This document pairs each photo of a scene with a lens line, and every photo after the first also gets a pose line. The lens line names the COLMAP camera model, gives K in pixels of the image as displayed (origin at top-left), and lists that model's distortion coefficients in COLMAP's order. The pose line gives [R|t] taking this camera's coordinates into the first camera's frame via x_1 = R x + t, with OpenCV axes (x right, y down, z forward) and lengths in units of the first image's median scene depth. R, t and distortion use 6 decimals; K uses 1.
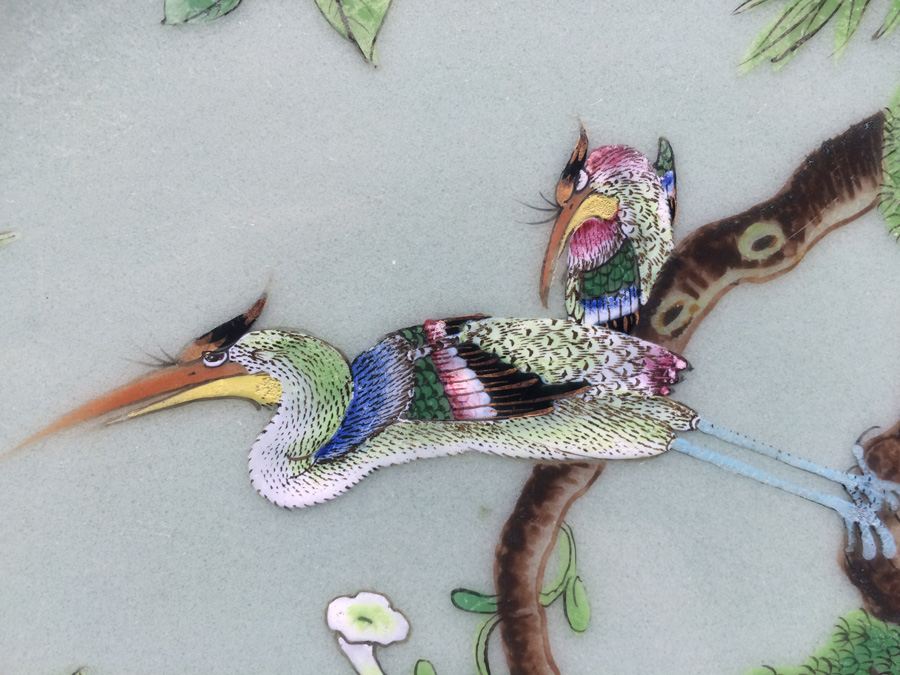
lens RADIAL K [[765.7, 0, 448.0], [0, 765.7, 330.9], [0, 0, 1]] dist [0.043142, -0.090911]
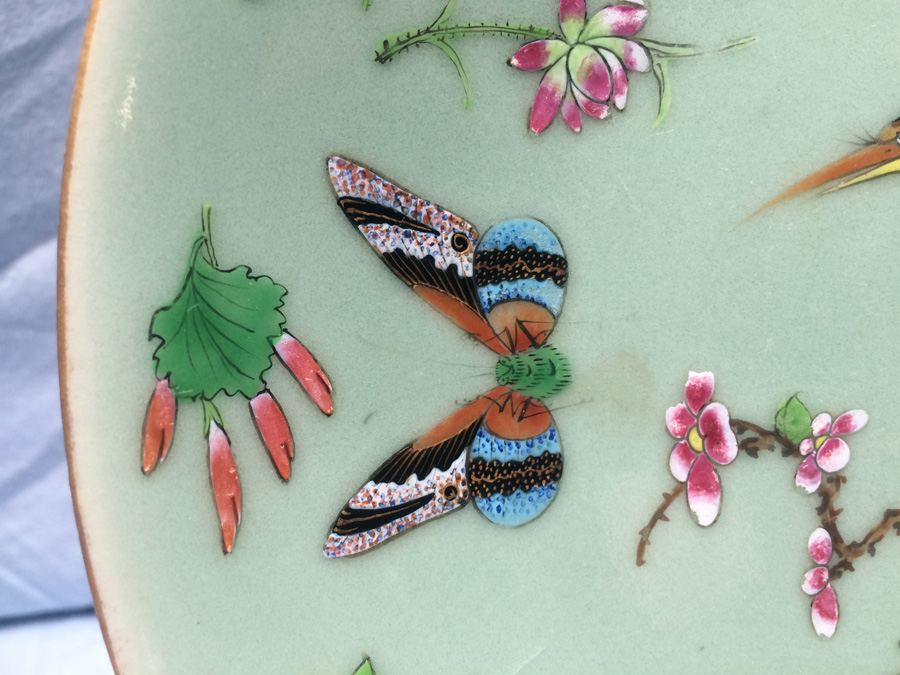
lens RADIAL K [[765.7, 0, 435.9], [0, 765.7, 321.9], [0, 0, 1]] dist [0.043142, -0.090911]
pose [[0.996617, -0.029433, -0.076738, -0.933331], [0.034190, 0.997525, 0.061438, 0.220005], [0.074740, -0.063854, 0.995157, -0.271627]]
